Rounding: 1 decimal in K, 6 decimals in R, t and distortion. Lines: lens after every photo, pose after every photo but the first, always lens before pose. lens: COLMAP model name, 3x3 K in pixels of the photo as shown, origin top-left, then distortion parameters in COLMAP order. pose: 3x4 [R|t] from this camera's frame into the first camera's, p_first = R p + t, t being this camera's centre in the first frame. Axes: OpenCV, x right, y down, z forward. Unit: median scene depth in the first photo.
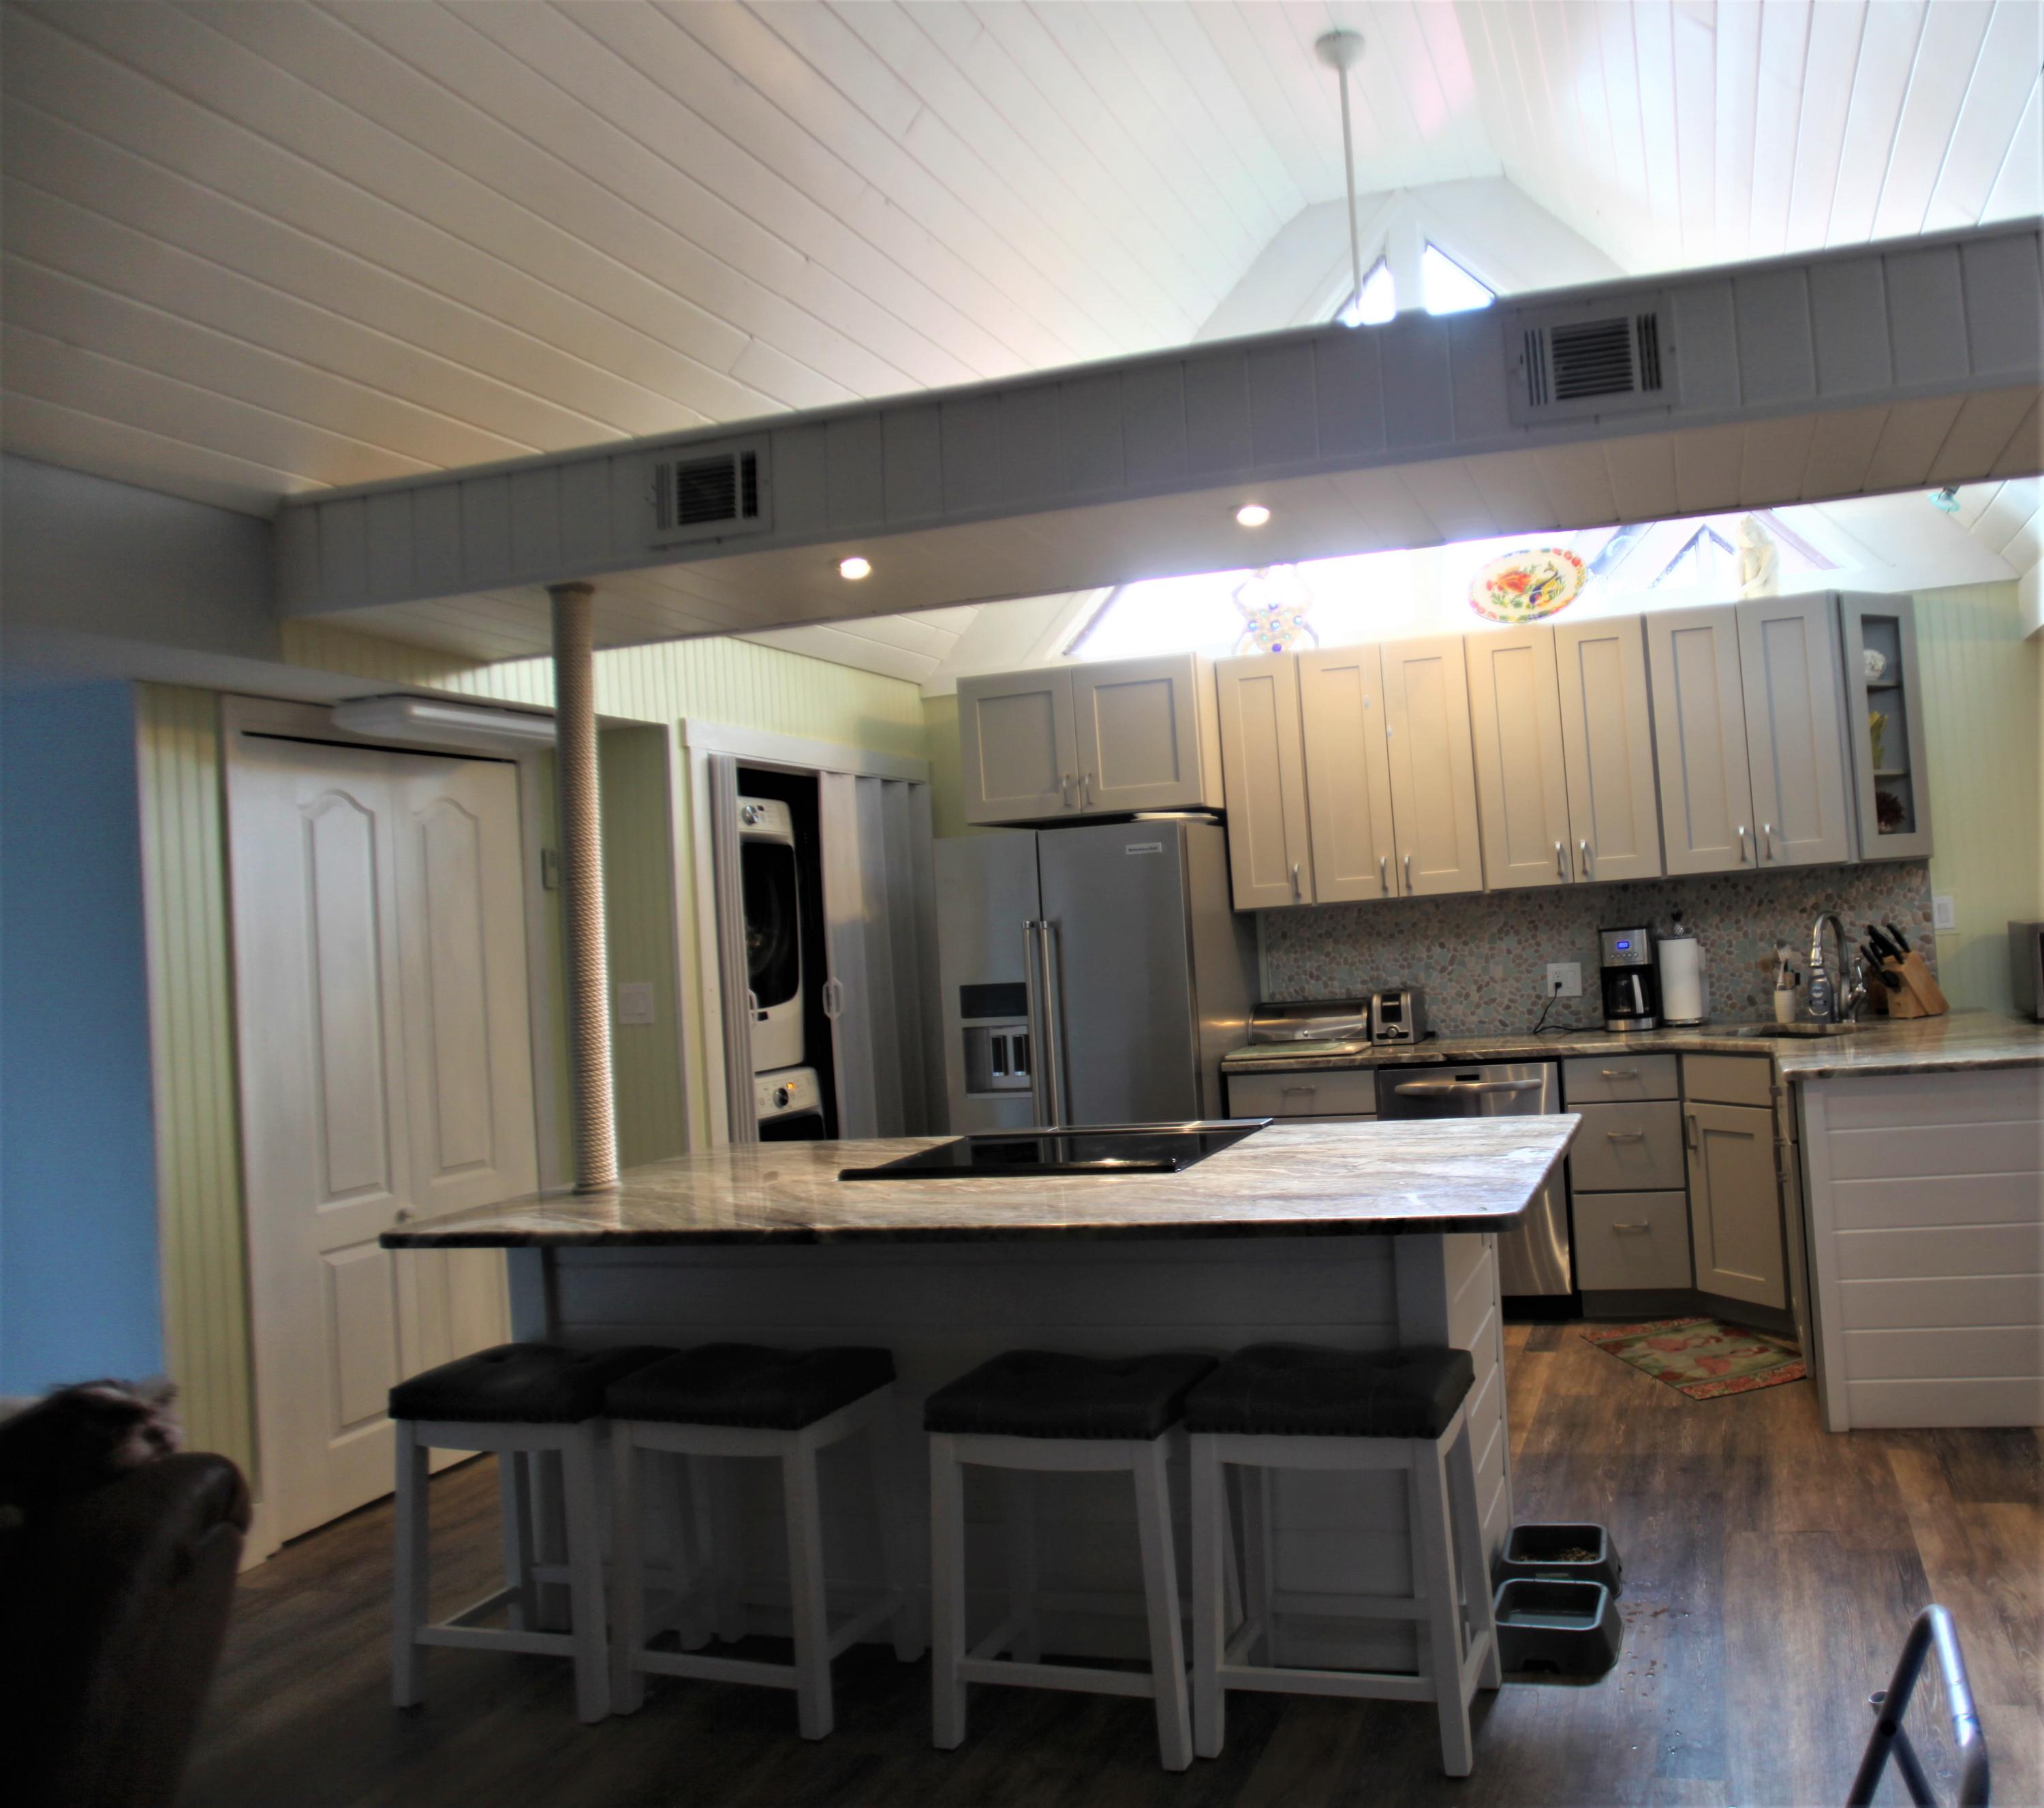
lens RADIAL K [[1547.6, 0, 1353.1], [0, 1547.6, 876.7], [0, 0, 1]] dist [-0.082308, 0.063437]
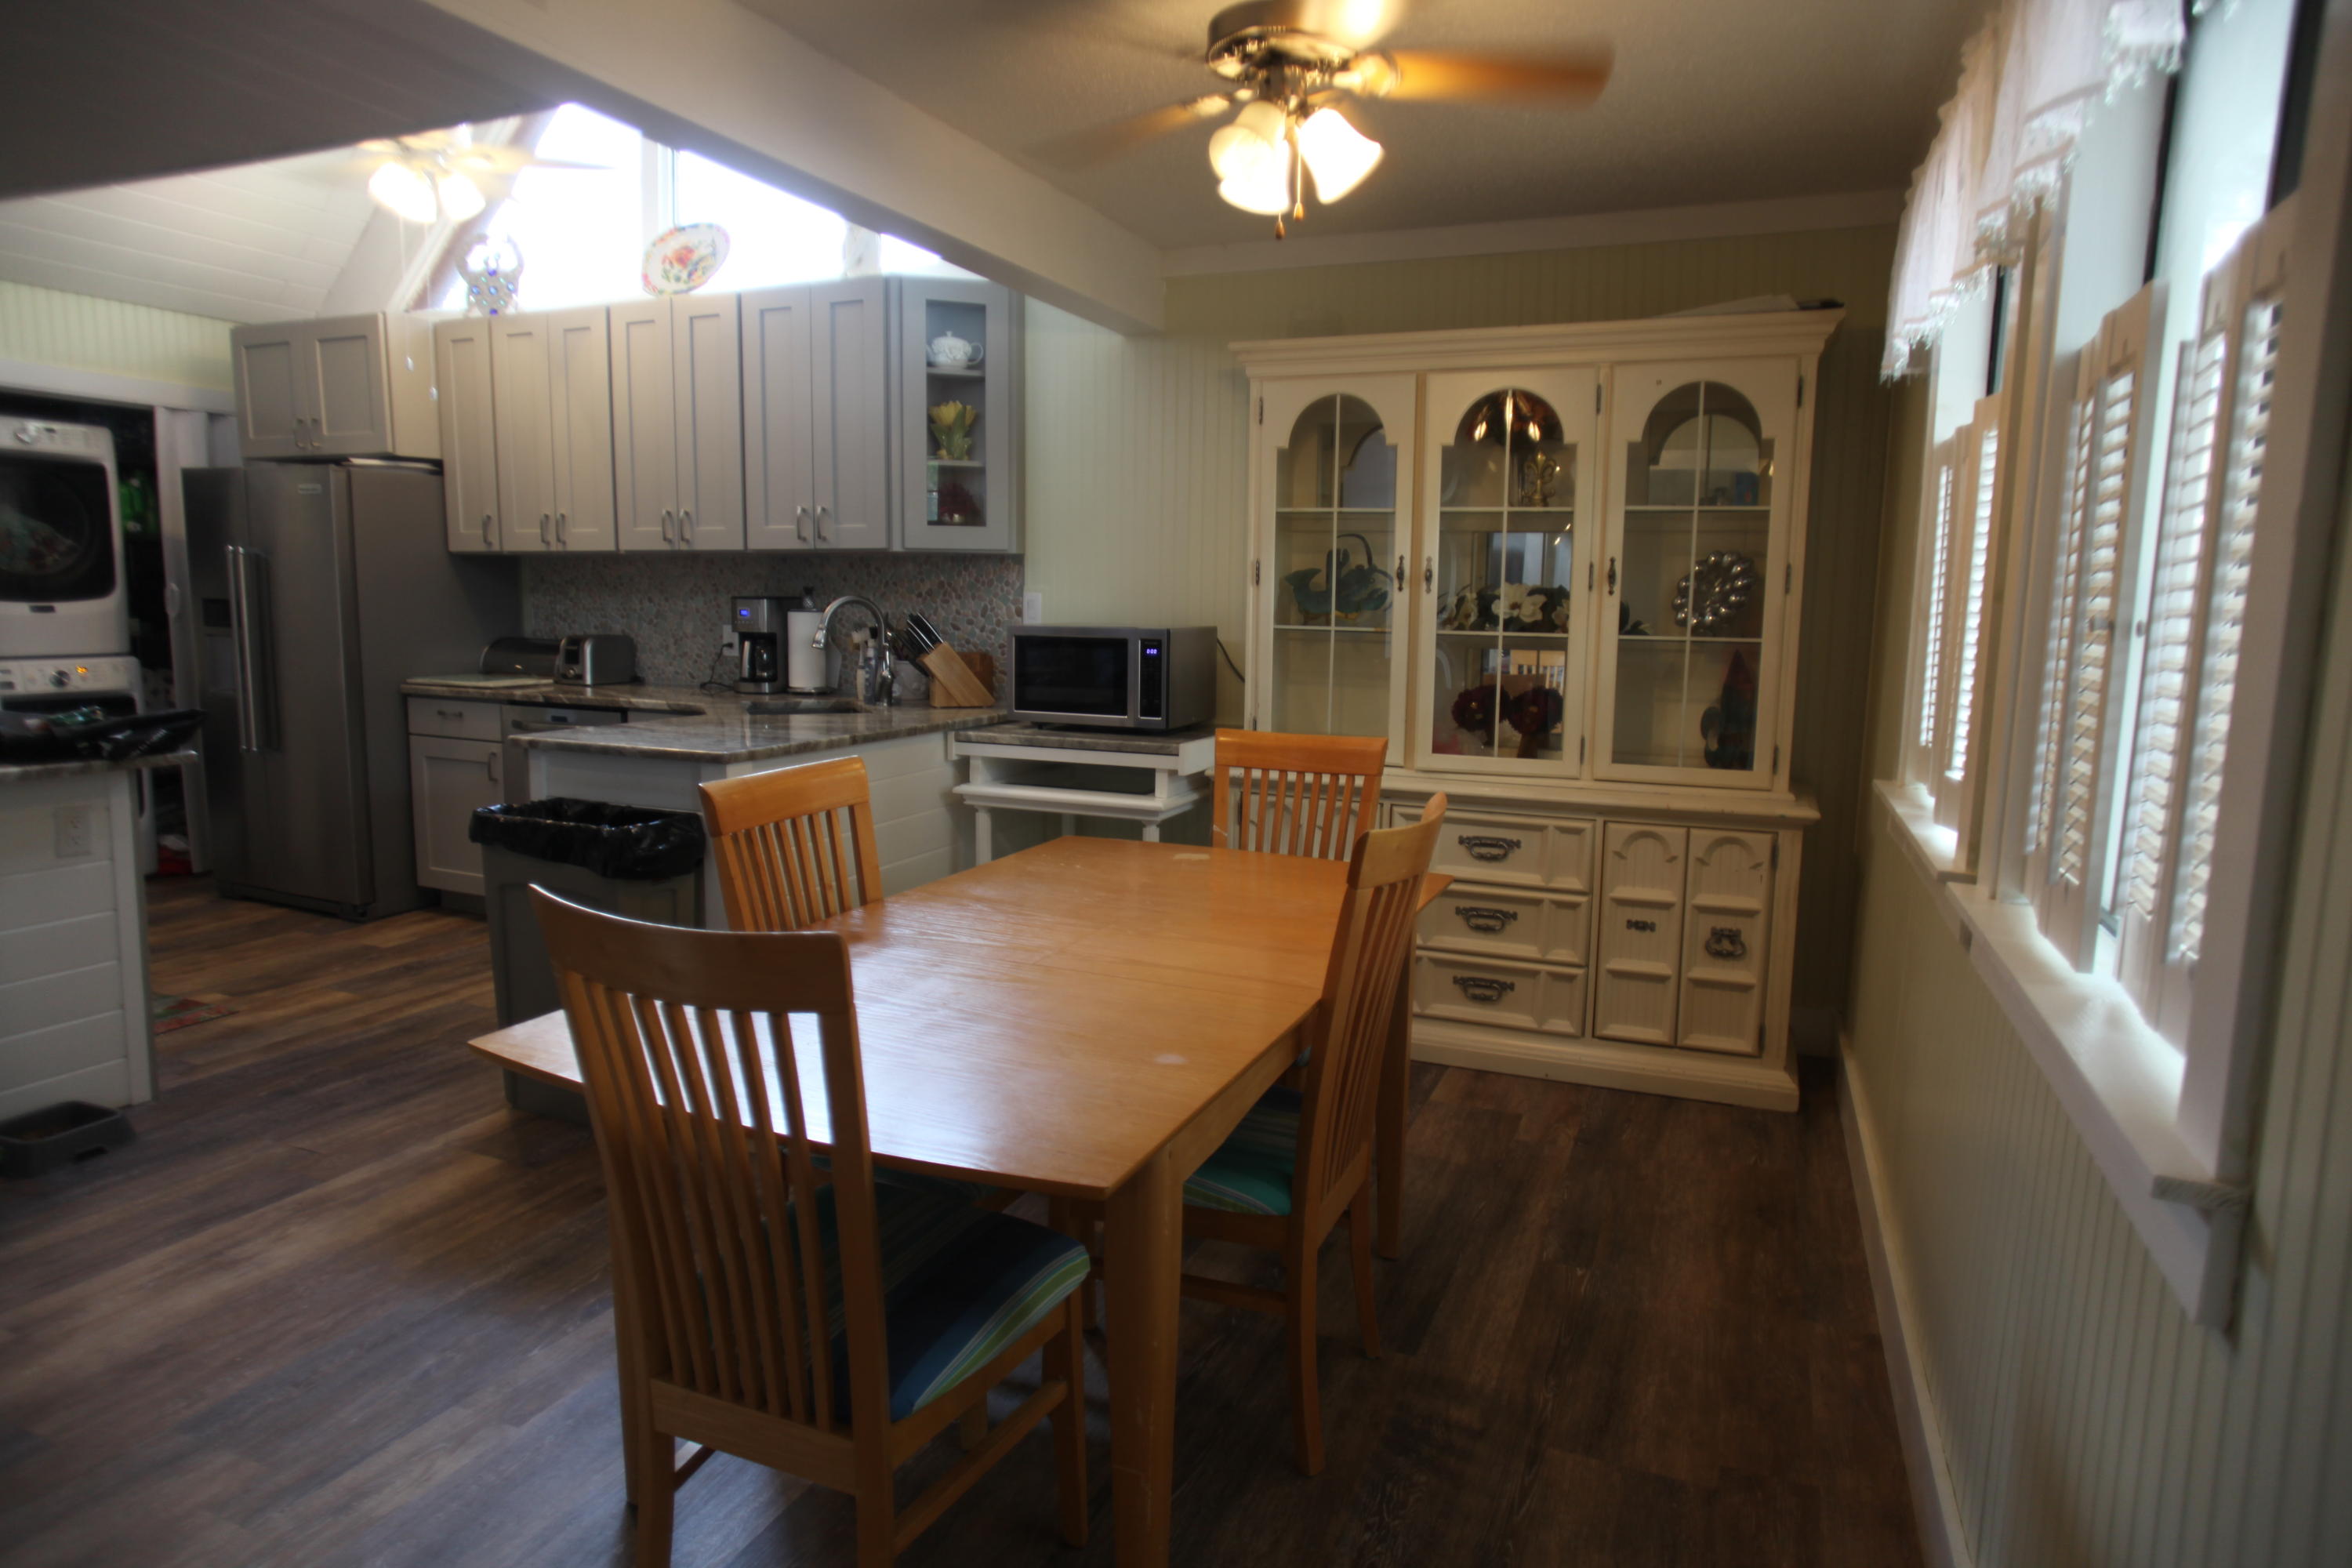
lens RADIAL K [[1344.1, 0, 1172.1], [0, 1344.1, 765.6], [0, 0, 1]] dist [-0.068977, 0.053590]
pose [[0.979701, 0.109848, -0.167691, 0.655218], [-0.080994, 0.982087, 0.170132, -0.034110], [0.183376, -0.153096, 0.971048, 0.146205]]
